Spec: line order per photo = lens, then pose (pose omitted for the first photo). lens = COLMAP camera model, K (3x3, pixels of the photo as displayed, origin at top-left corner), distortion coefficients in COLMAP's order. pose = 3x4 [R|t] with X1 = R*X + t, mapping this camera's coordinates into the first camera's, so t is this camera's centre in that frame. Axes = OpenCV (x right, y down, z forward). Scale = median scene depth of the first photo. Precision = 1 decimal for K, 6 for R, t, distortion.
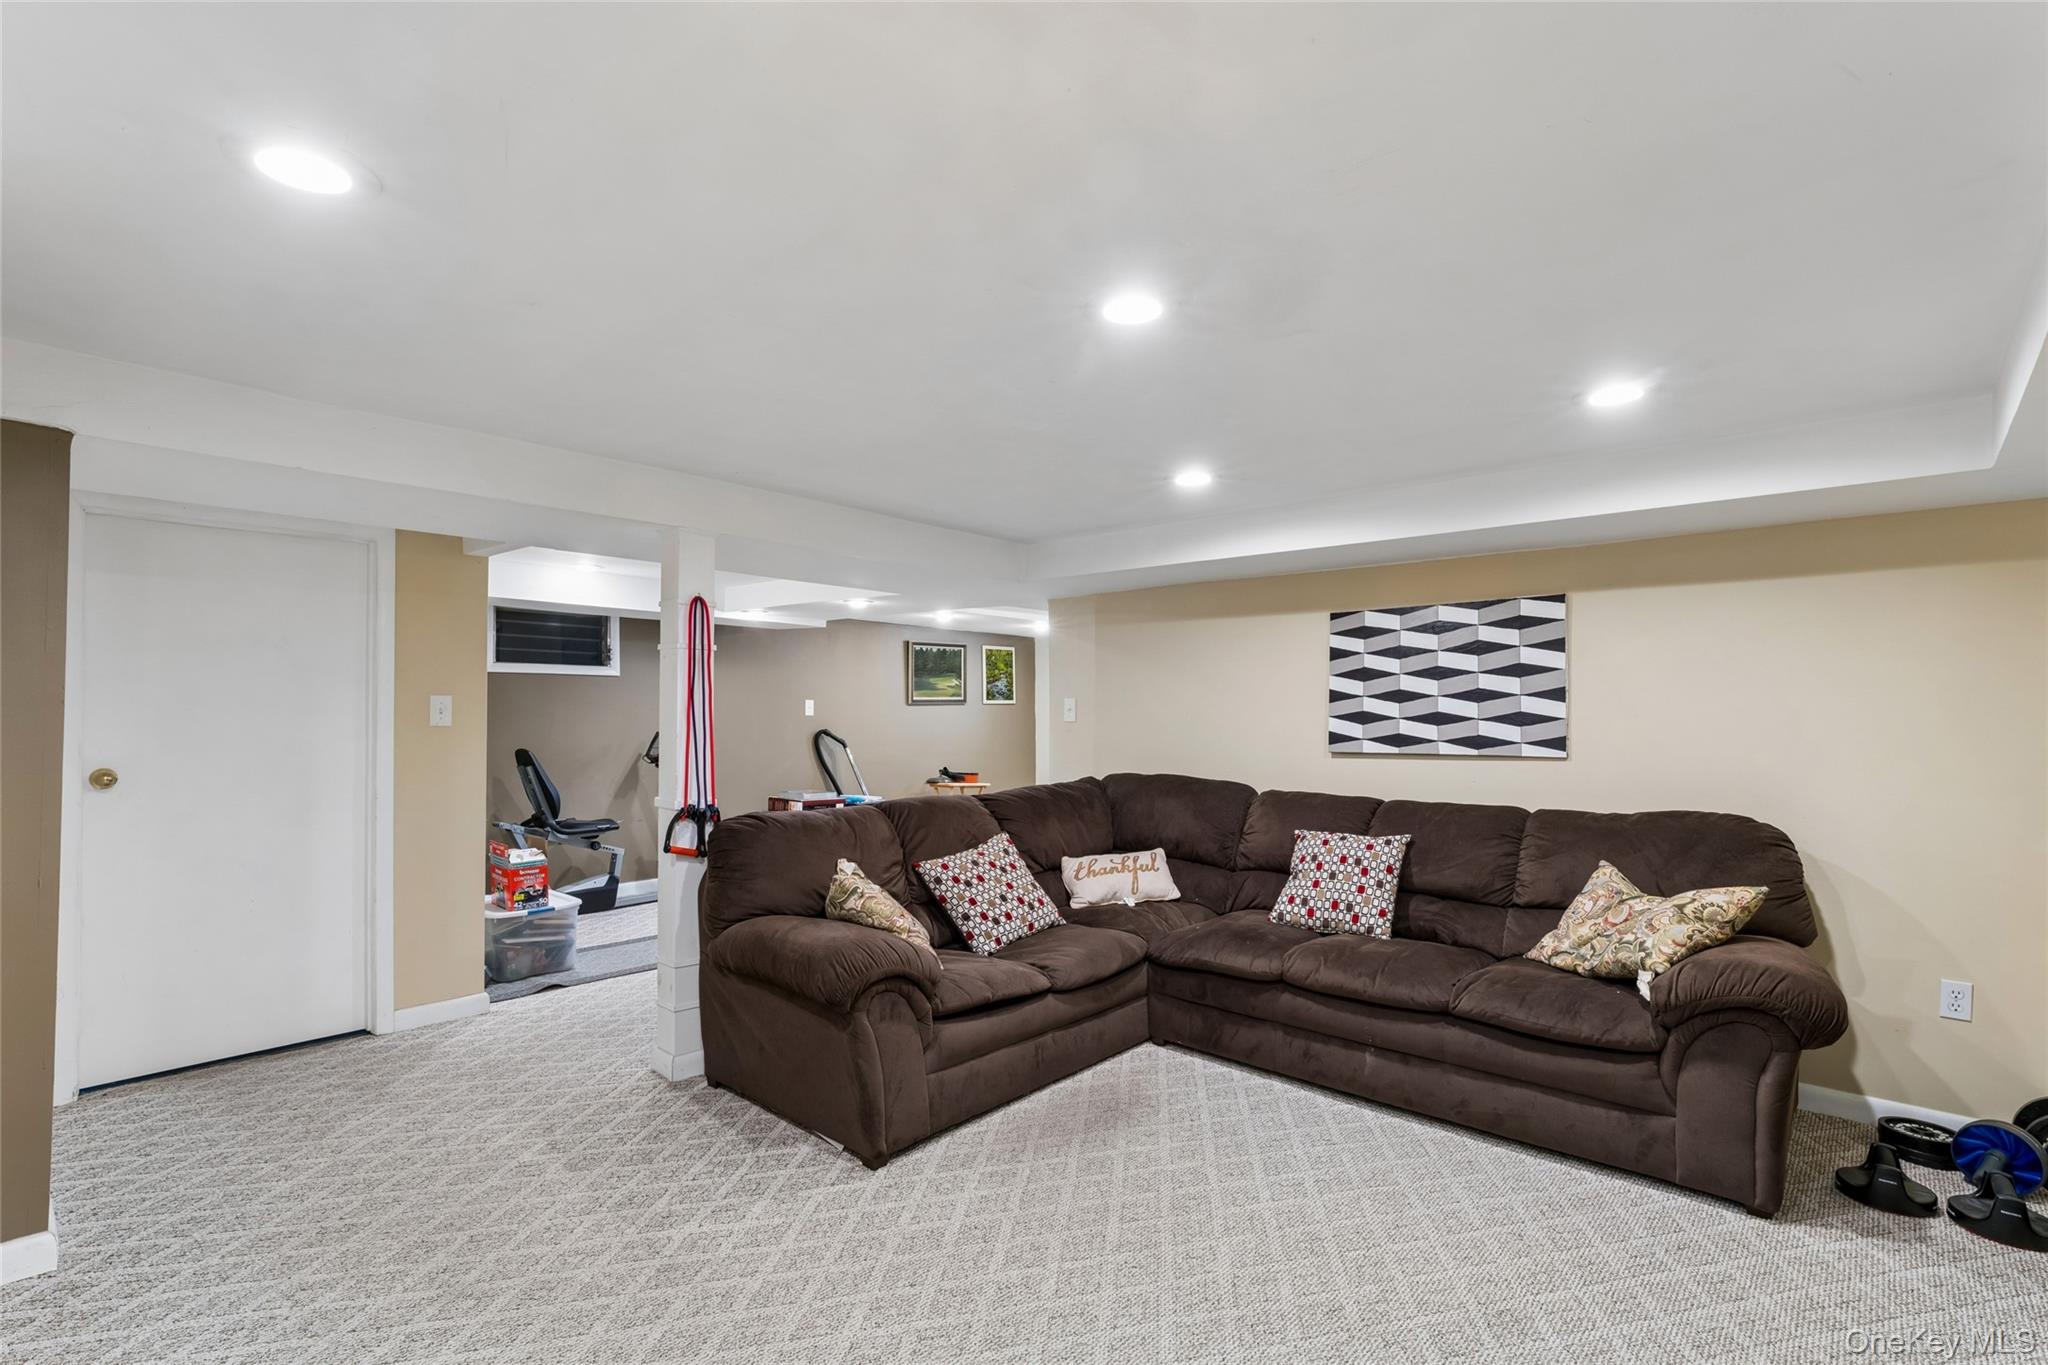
lens RADIAL K [[941.3, 0, 1023.6], [0, 941.3, 694.2], [0, 0, 1]] dist [0.000772, 0.000177]
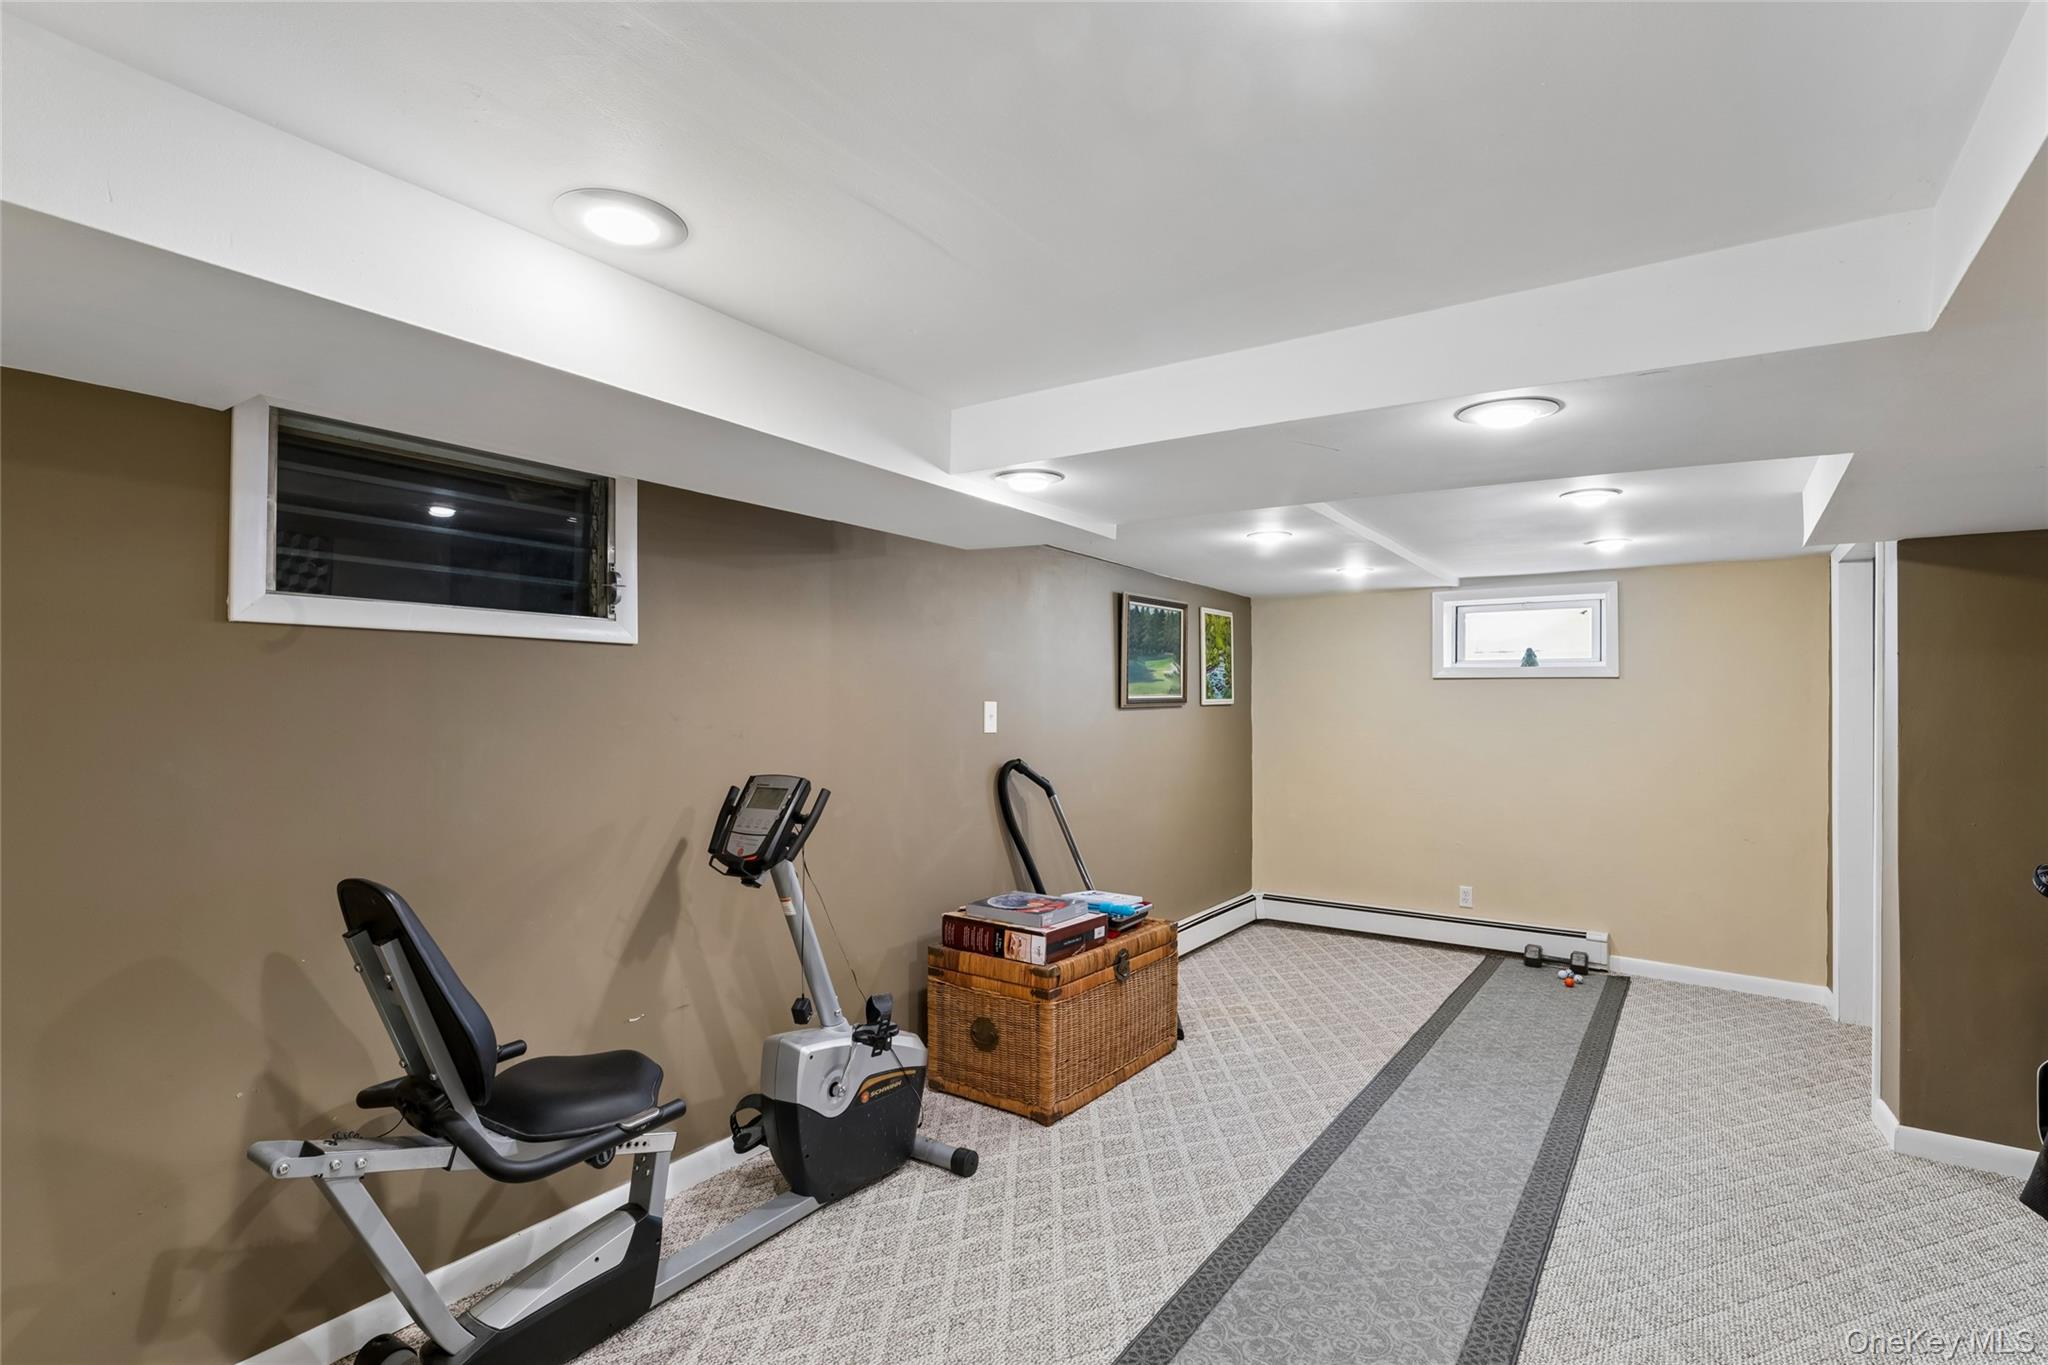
lens RADIAL K [[941.3, 0, 1027.2], [0, 941.3, 684.5], [0, 0, 1]] dist [0.000772, 0.000177]
pose [[0.991783, 0.010189, 0.127524, -0.269528], [-0.010868, 0.999930, 0.004627, -0.005272], [-0.127468, -0.005975, 0.991825, 0.503491]]
